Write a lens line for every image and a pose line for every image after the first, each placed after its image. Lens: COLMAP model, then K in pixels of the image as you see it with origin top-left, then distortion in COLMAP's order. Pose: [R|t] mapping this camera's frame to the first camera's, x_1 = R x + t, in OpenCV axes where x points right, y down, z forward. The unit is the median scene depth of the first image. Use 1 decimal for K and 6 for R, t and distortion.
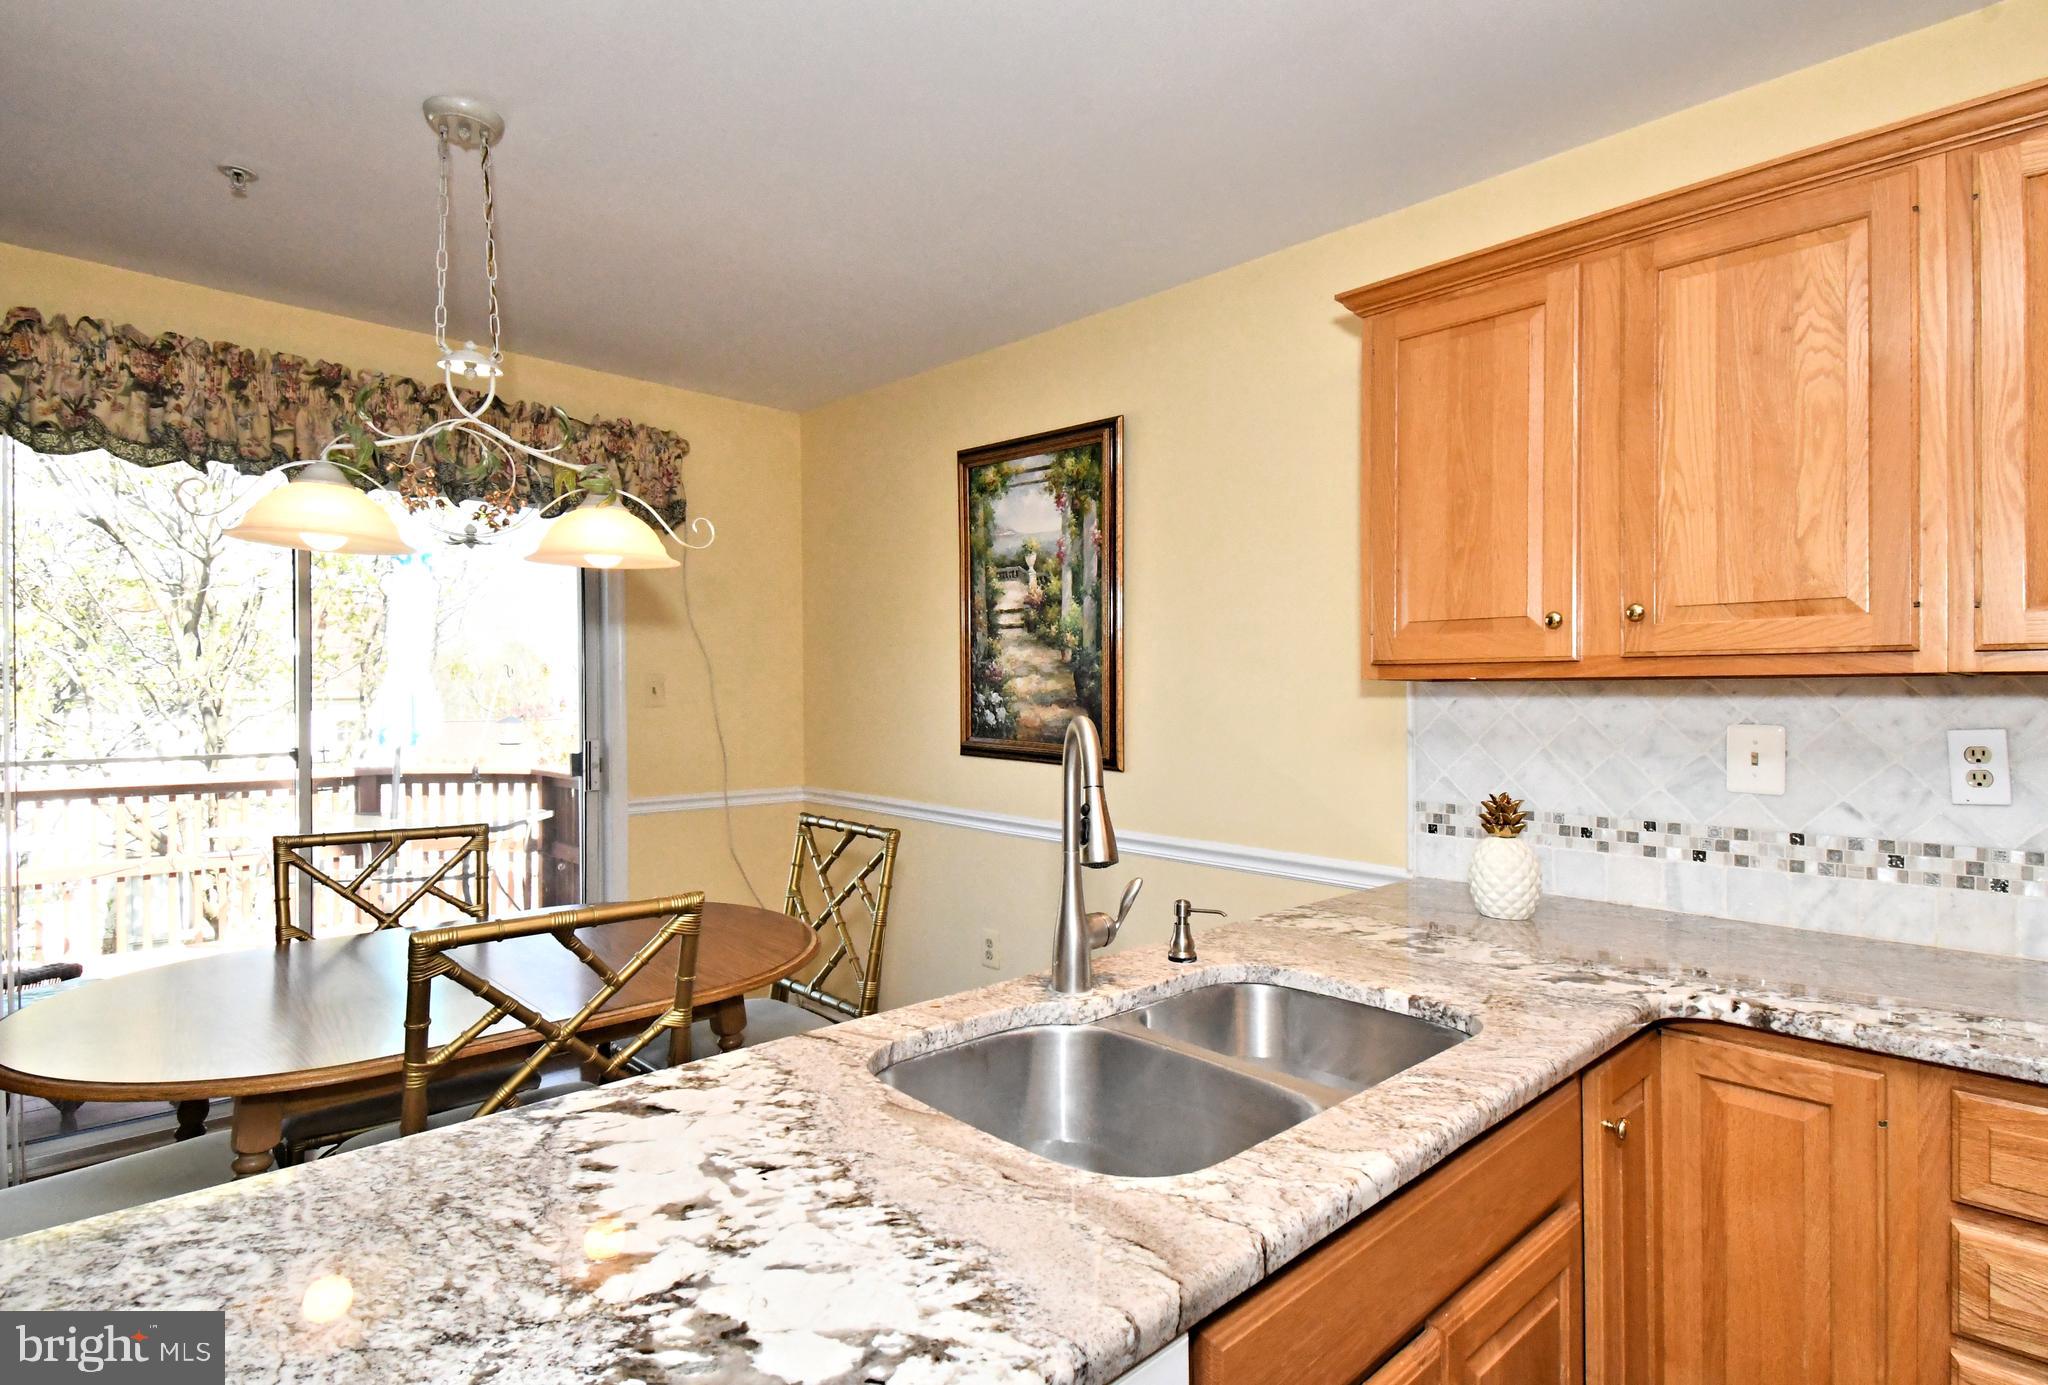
lens RADIAL K [[1091.6, 0, 1037.6], [0, 1091.6, 701.3], [0, 0, 1]] dist [0.019611, -0.015449]
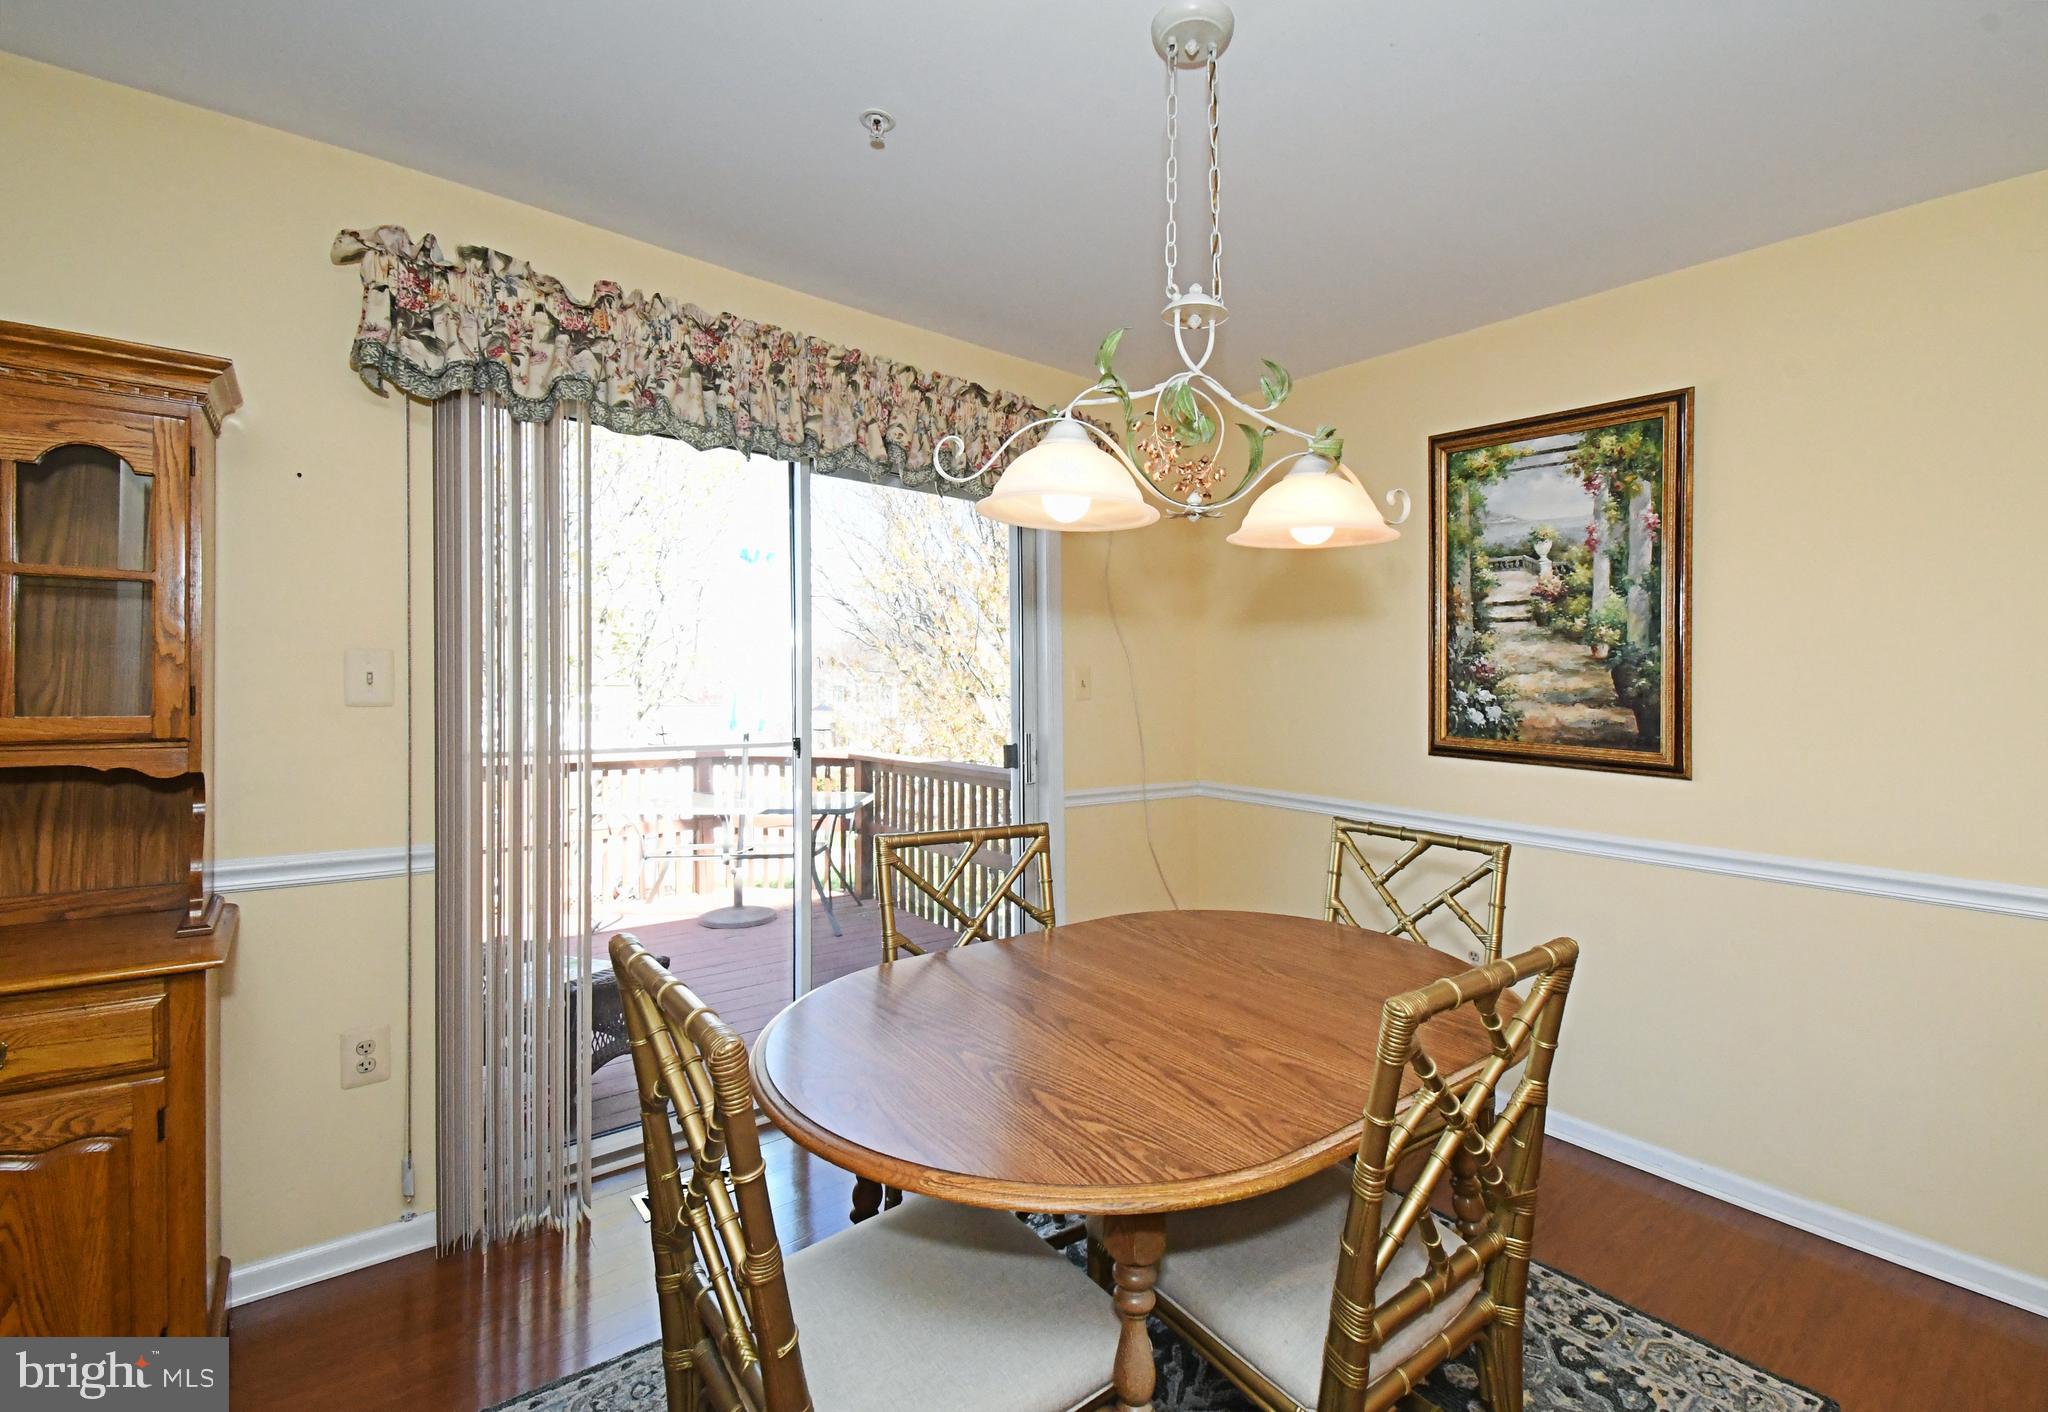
lens RADIAL K [[950.1, 0, 1048.5], [0, 950.1, 688.9], [0, 0, 1]] dist [0.019536, -0.006536]
pose [[0.996264, 0.010817, -0.085679, -0.387098], [-0.011206, 0.999929, -0.004059, -0.001518], [0.085629, 0.005004, 0.996315, 0.164784]]
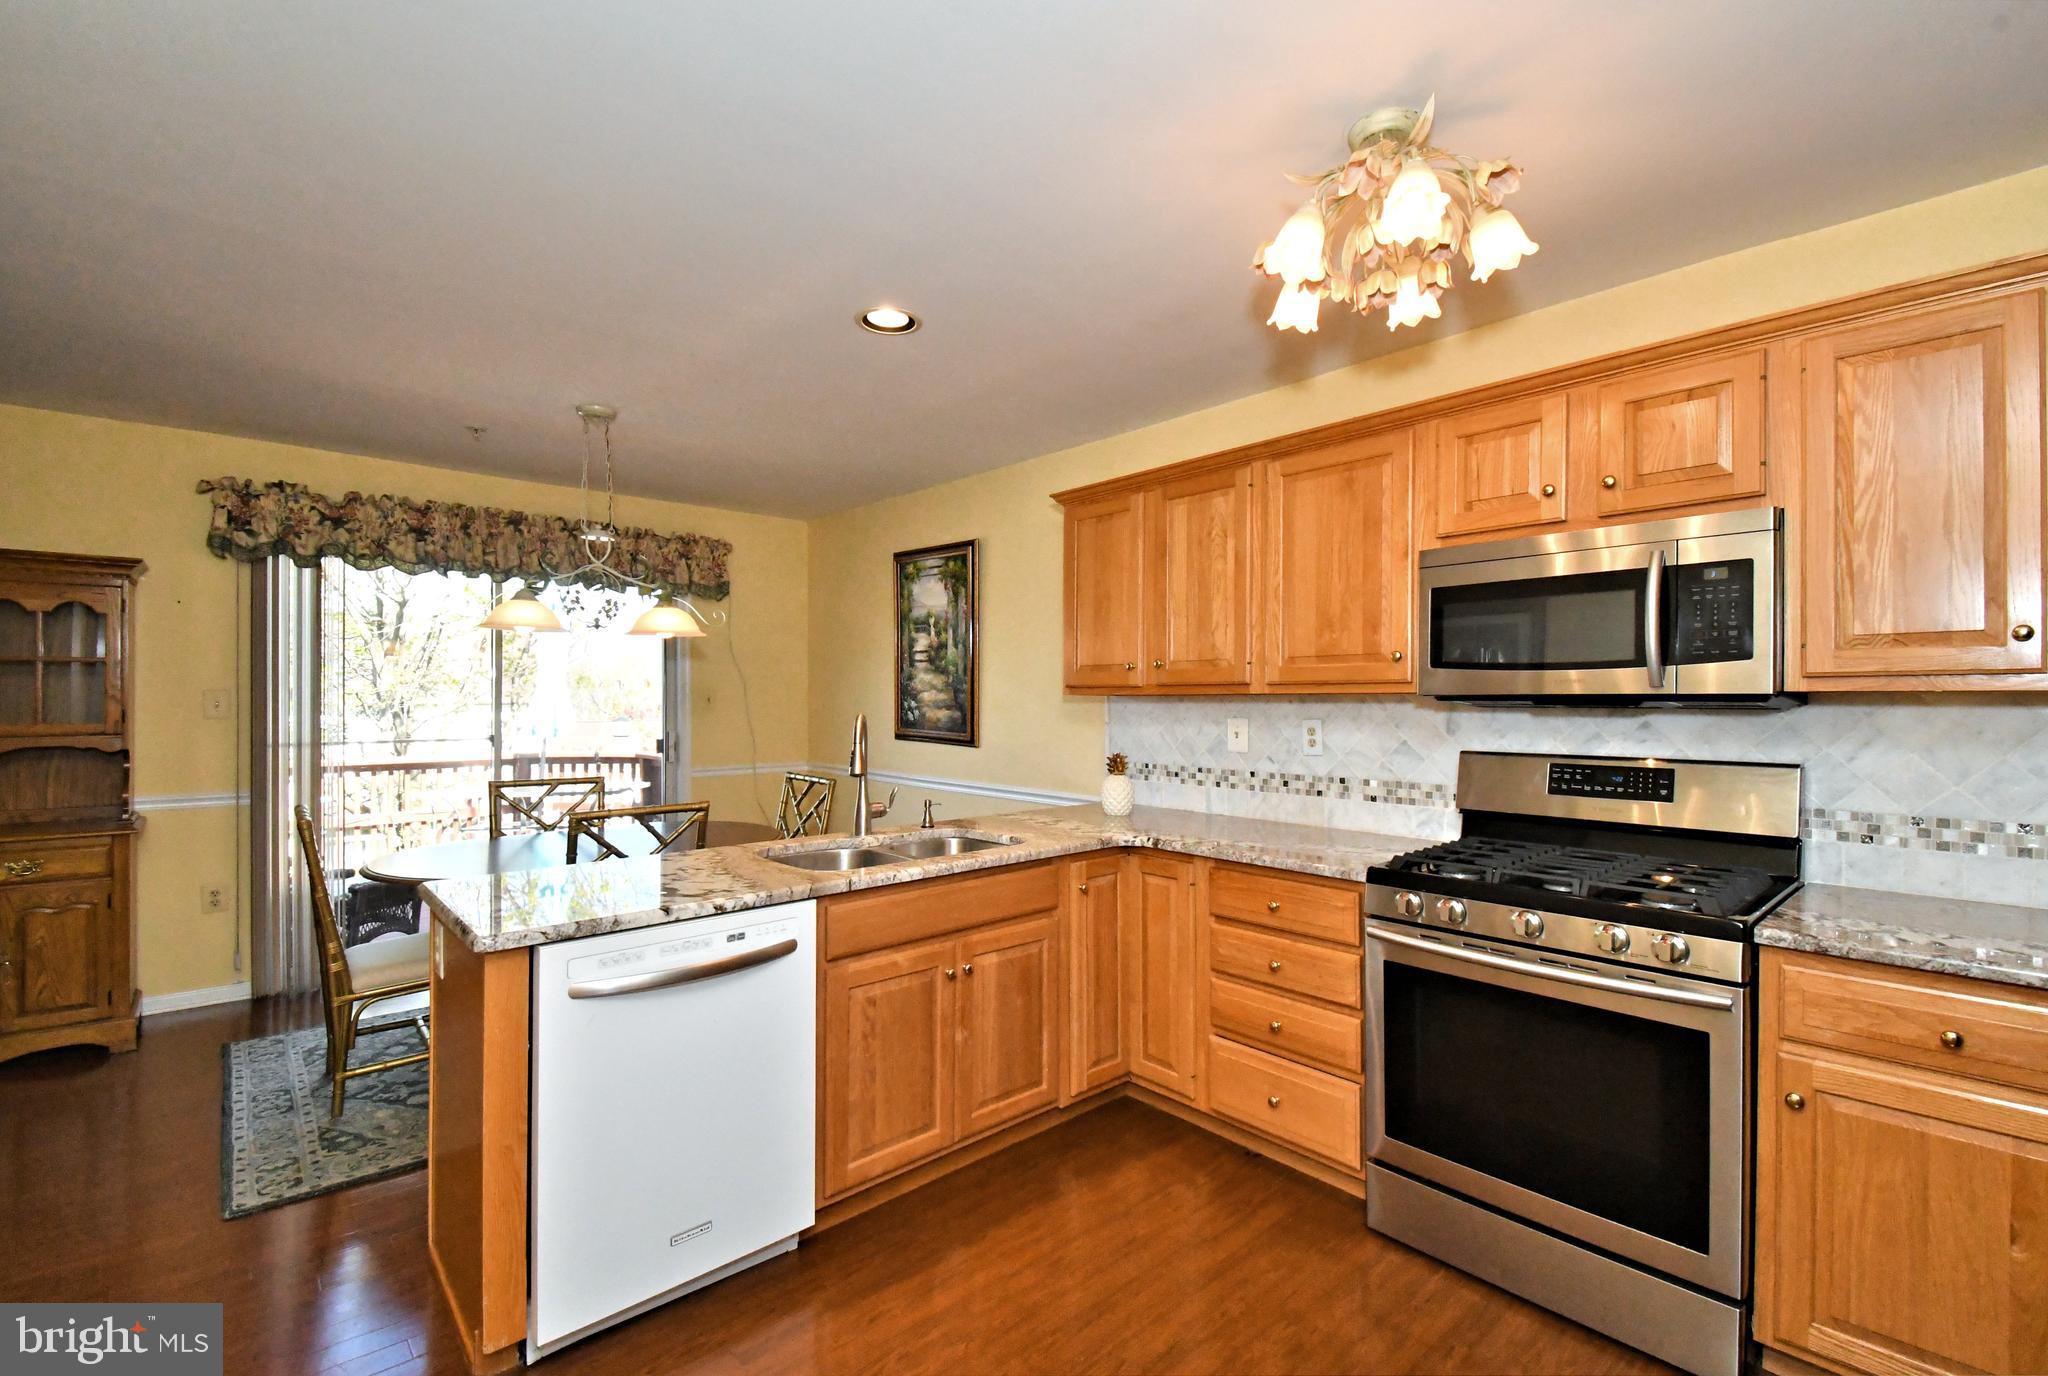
lens RADIAL K [[928.6, 0, 1073.5], [0, 928.6, 682.5], [0, 0, 1]] dist [0.003305, -0.006318]
pose [[0.999996, -0.002466, 0.001003, 0.226360], [0.002488, 0.999735, -0.022884, -0.003365], [-0.000946, 0.022887, 0.999738, -0.448833]]
